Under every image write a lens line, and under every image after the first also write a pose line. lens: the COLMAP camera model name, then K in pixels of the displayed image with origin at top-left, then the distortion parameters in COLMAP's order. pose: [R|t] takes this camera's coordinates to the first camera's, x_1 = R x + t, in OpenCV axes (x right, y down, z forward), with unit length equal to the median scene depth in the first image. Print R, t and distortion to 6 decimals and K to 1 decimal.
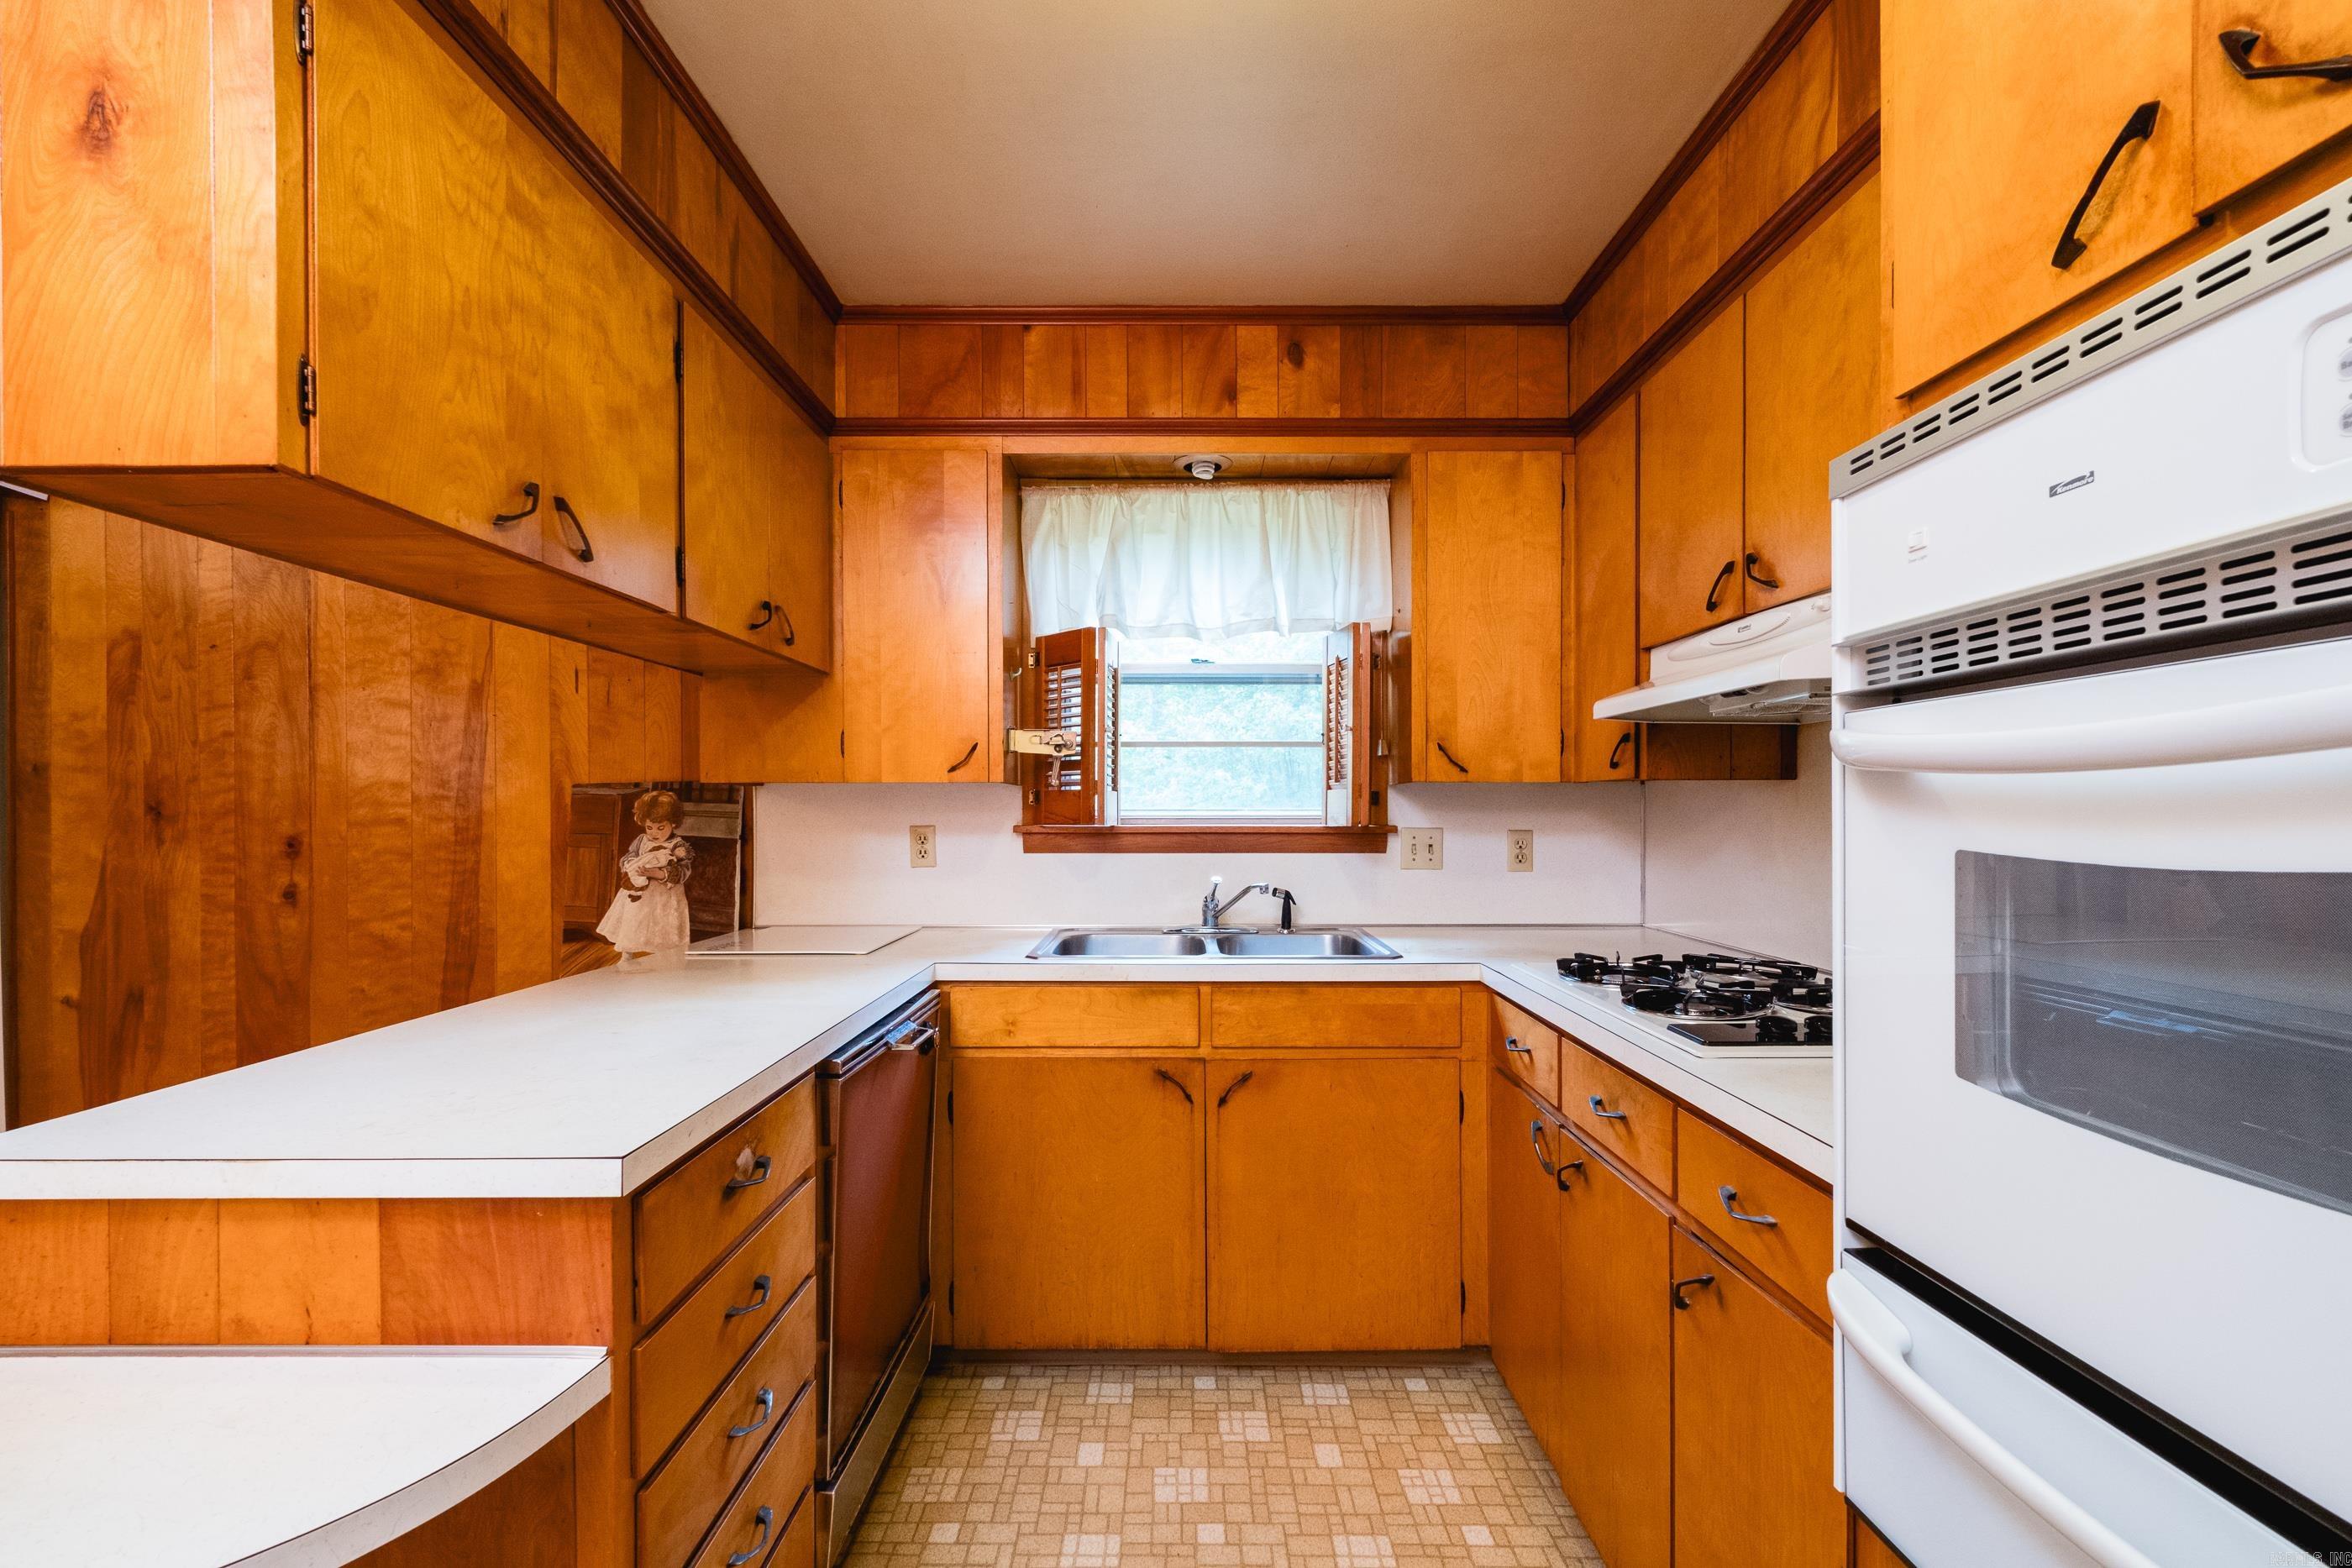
lens RADIAL K [[1030.1, 0, 1173.9], [0, 1030.1, 814.3], [0, 0, 1]] dist [-0.000869, -0.000616]
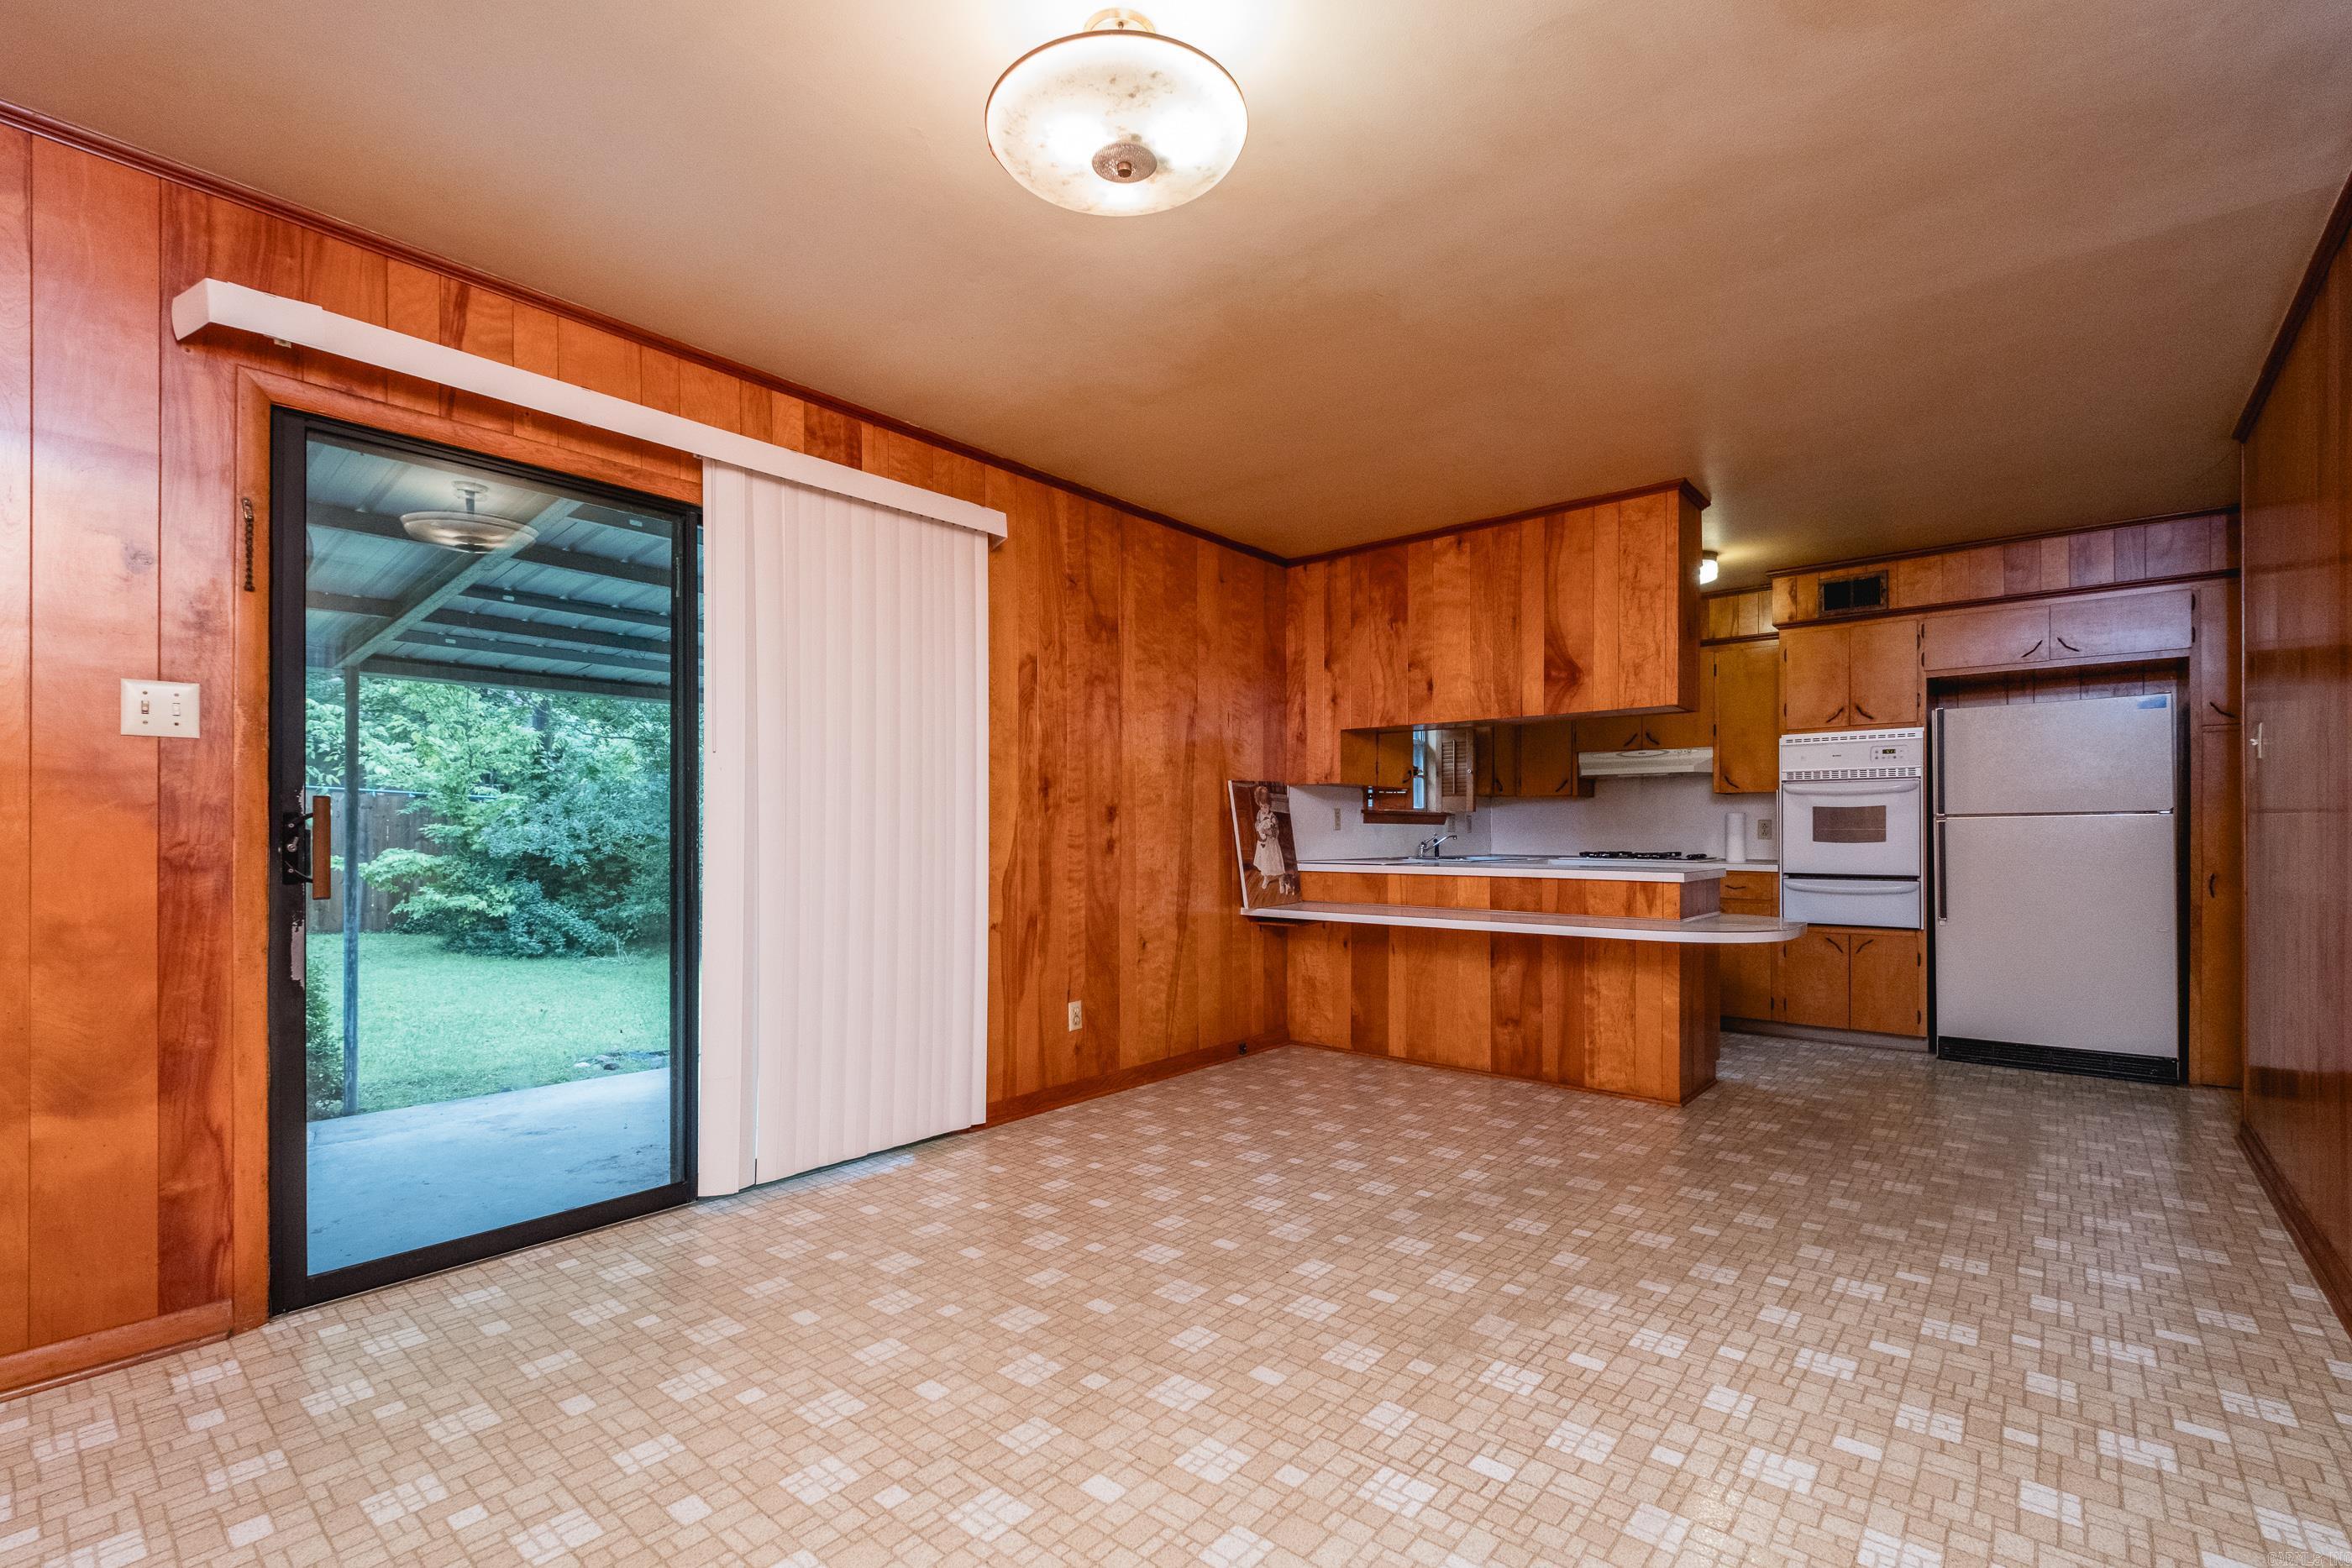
lens RADIAL K [[1036.2, 0, 1178.4], [0, 1036.2, 827.4], [0, 0, 1]] dist [0.004296, -0.006767]
pose [[0.645638, 0.007072, 0.763611, -2.032542], [-0.000091, 0.999958, -0.009184, 0.067434], [-0.763644, 0.005860, 0.645611, -0.051470]]
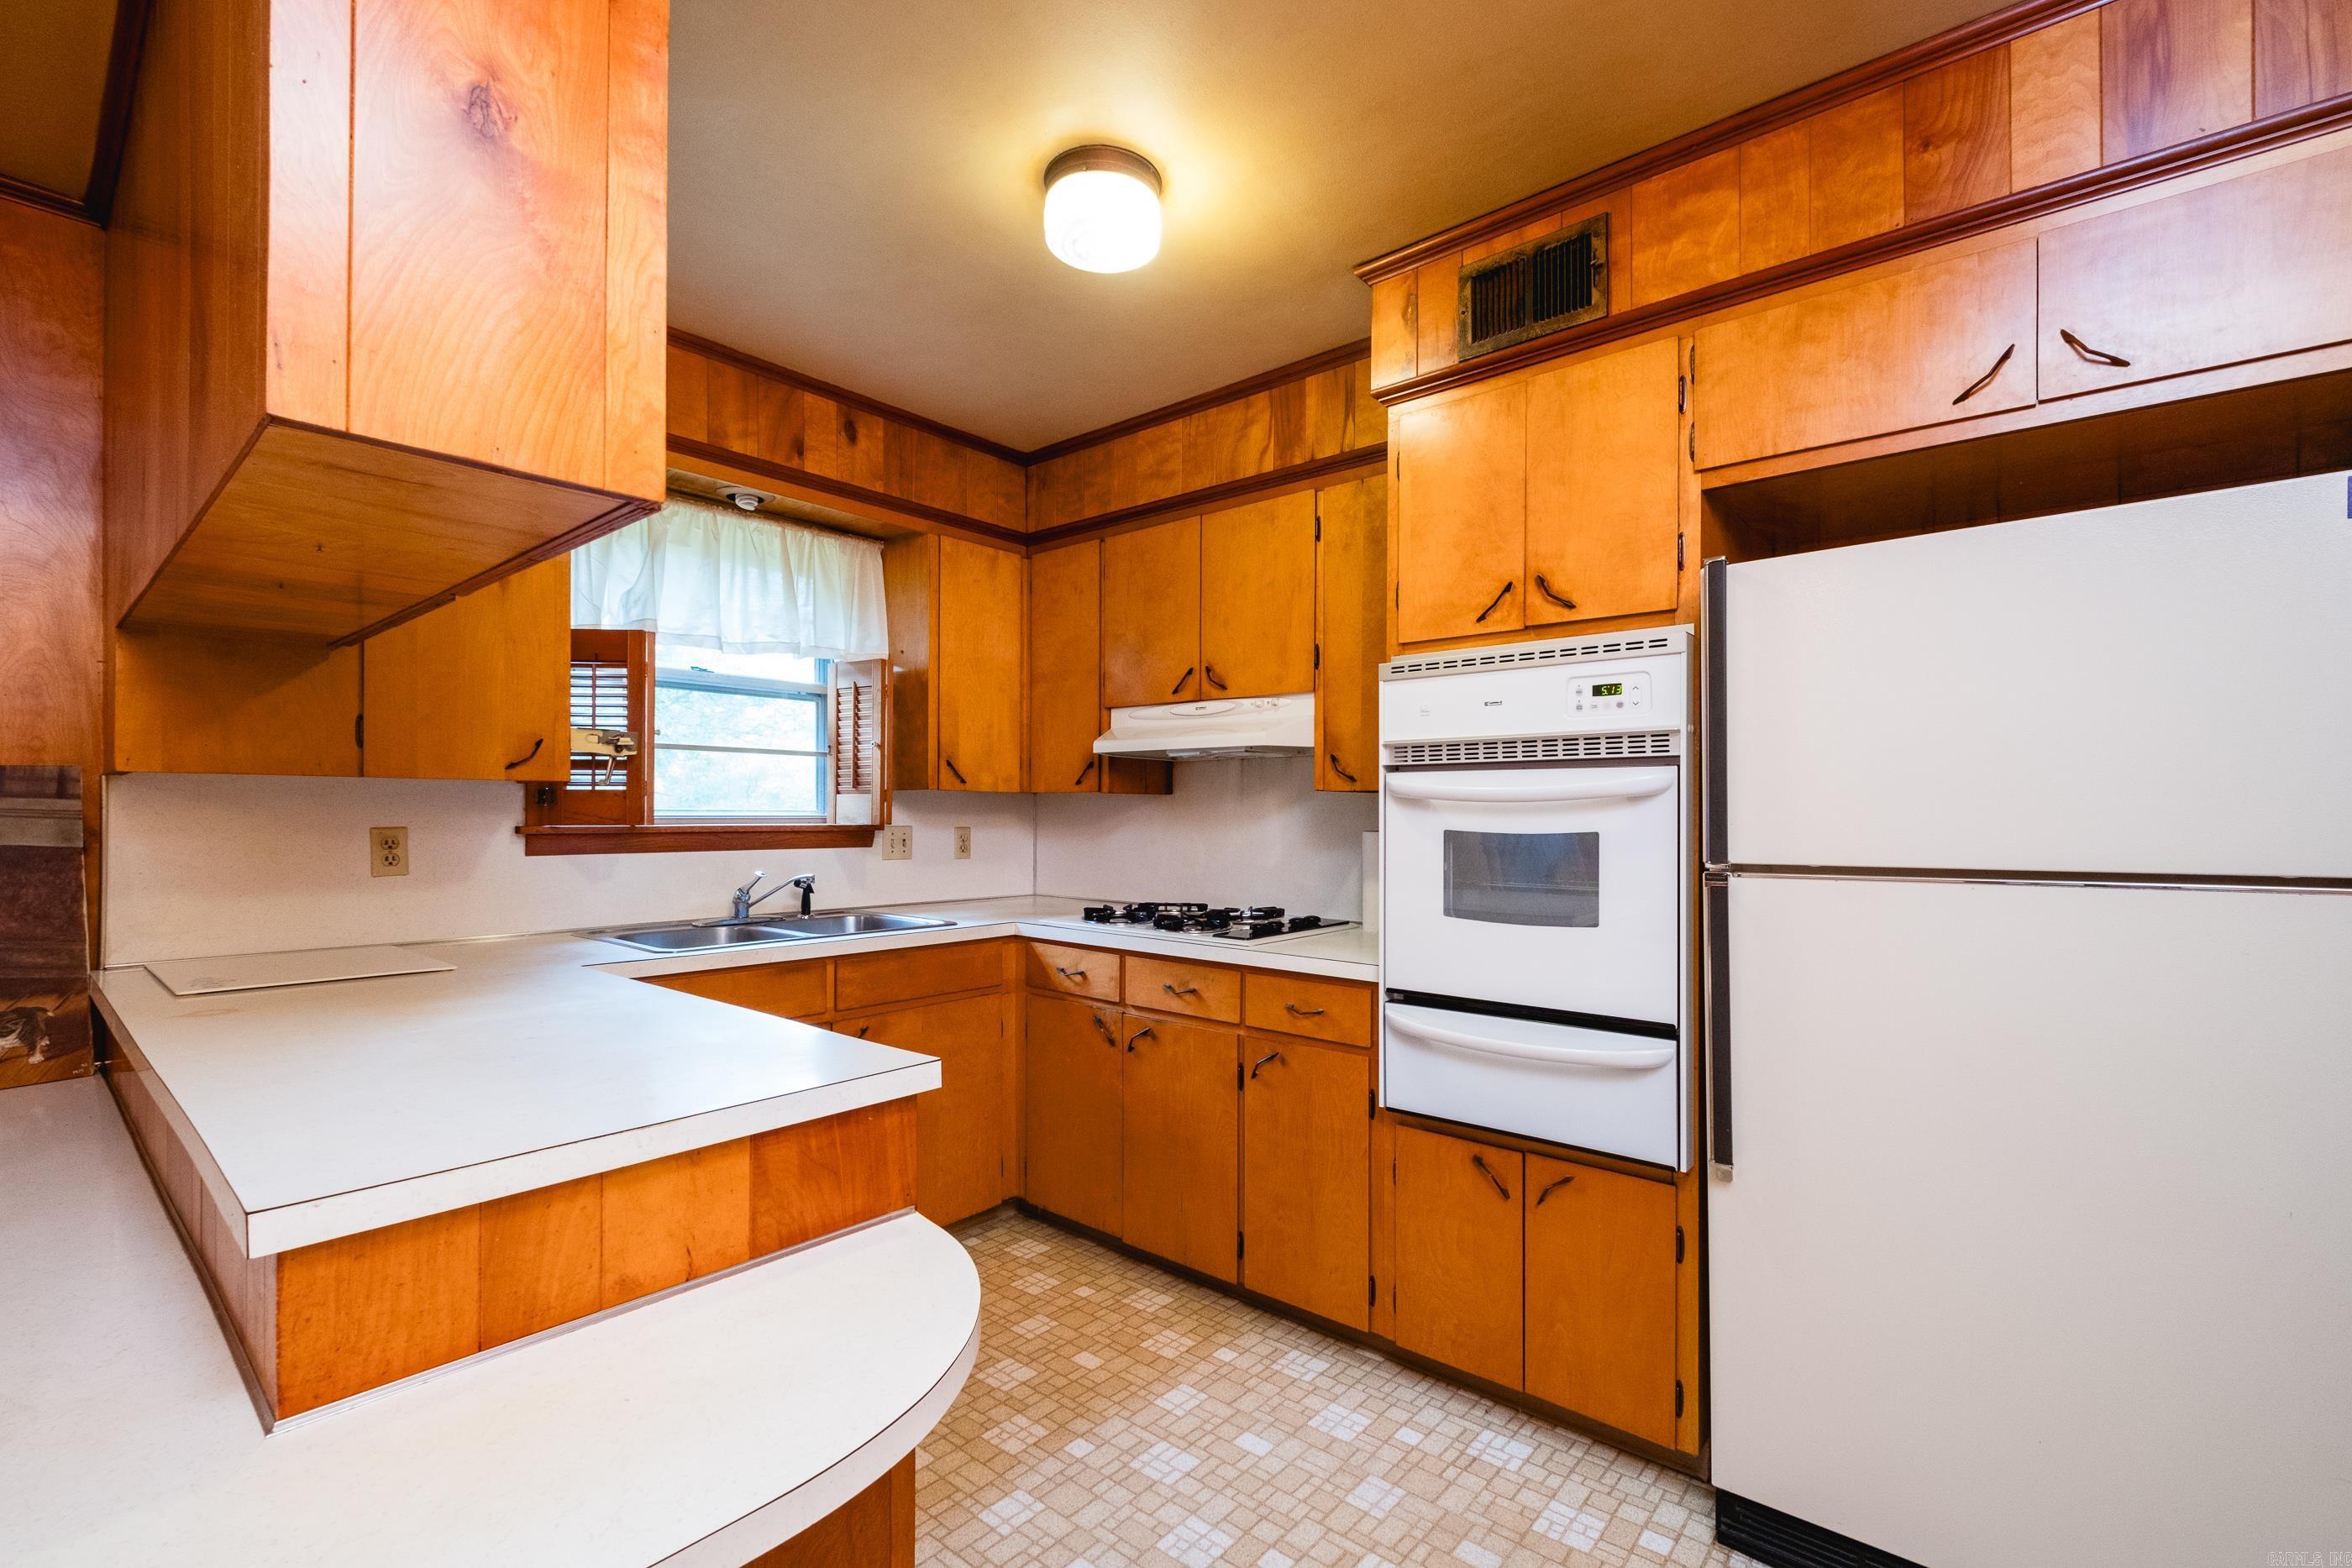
lens RADIAL K [[1032.6, 0, 1166.5], [0, 1032.6, 806.1], [0, 0, 1]] dist [0.001287, -0.000595]
pose [[0.652235, 0.008498, 0.757969, -0.506477], [-0.002051, 0.999953, -0.009446, 0.000230], [-0.758014, 0.004607, 0.652222, -0.055007]]
